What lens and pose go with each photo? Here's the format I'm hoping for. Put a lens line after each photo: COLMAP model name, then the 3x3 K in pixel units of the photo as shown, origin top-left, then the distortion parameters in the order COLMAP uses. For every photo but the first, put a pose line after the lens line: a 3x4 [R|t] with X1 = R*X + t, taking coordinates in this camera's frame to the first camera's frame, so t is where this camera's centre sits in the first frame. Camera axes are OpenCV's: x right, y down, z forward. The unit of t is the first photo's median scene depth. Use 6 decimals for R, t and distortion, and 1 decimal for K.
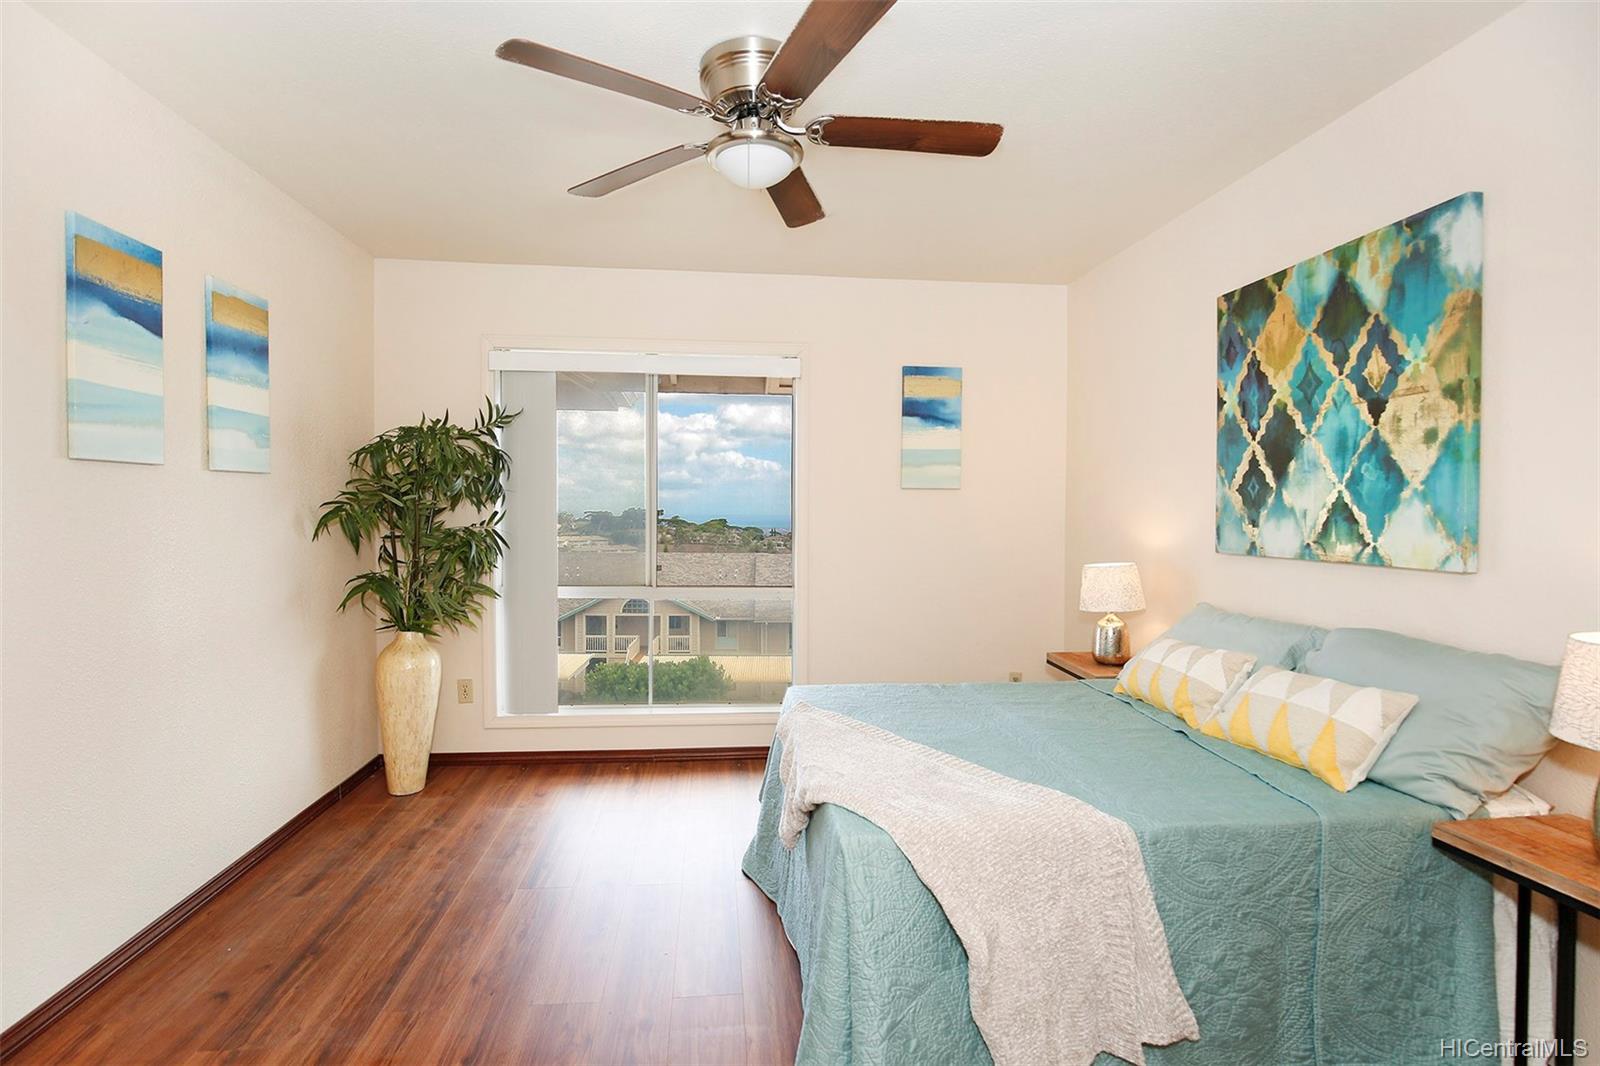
lens RADIAL K [[776.3, 0, 762.4], [0, 776.3, 524.1], [0, 0, 1]] dist [-0.020754, 0.000312]
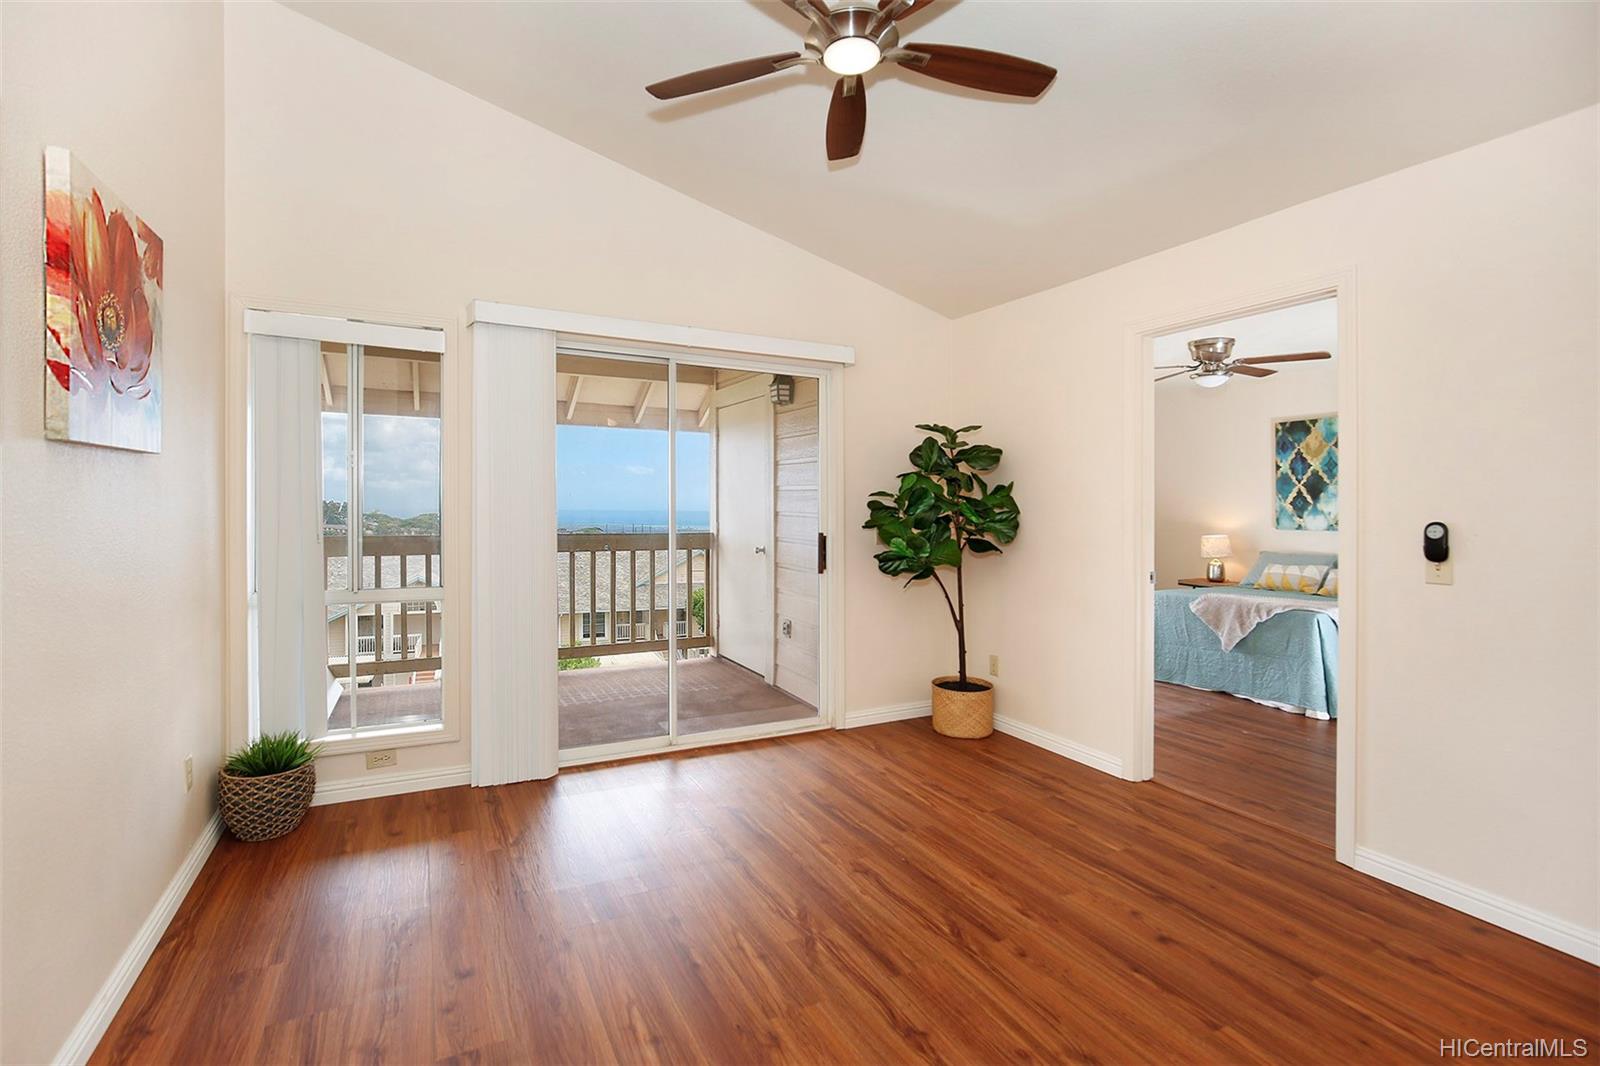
lens RADIAL K [[748.8, 0, 791.5], [0, 748.8, 482.0], [0, 0, 1]] dist [-0.024917, 0.006747]
pose [[0.916294, 0.018968, 0.400056, -1.901282], [-0.000533, 0.998935, -0.046144, -0.002620], [-0.400505, 0.042068, 0.915328, -0.563337]]
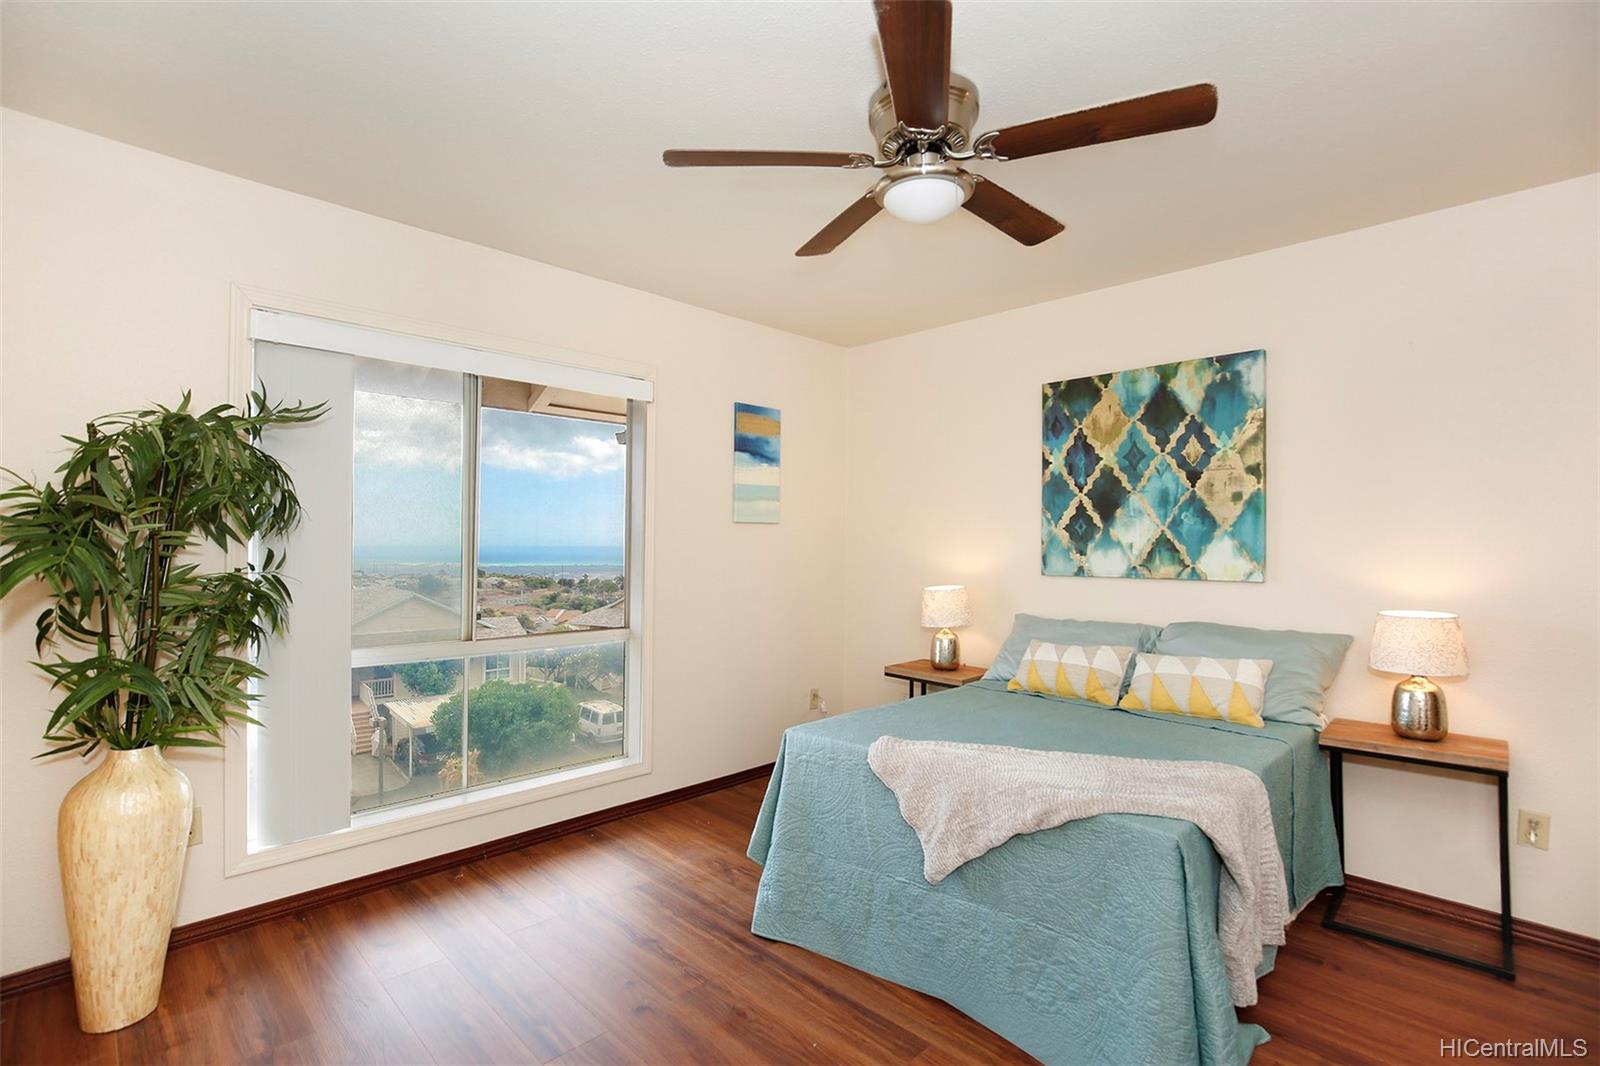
lens RADIAL K [[748.8, 0, 795.8], [0, 748.8, 541.7], [0, 0, 1]] dist [-0.024917, 0.006747]
pose [[0.761535, -0.003073, 0.648116, -0.637790], [0.013352, 0.999851, -0.010948, -0.013518], [-0.647986, 0.016991, 0.761463, 0.325049]]
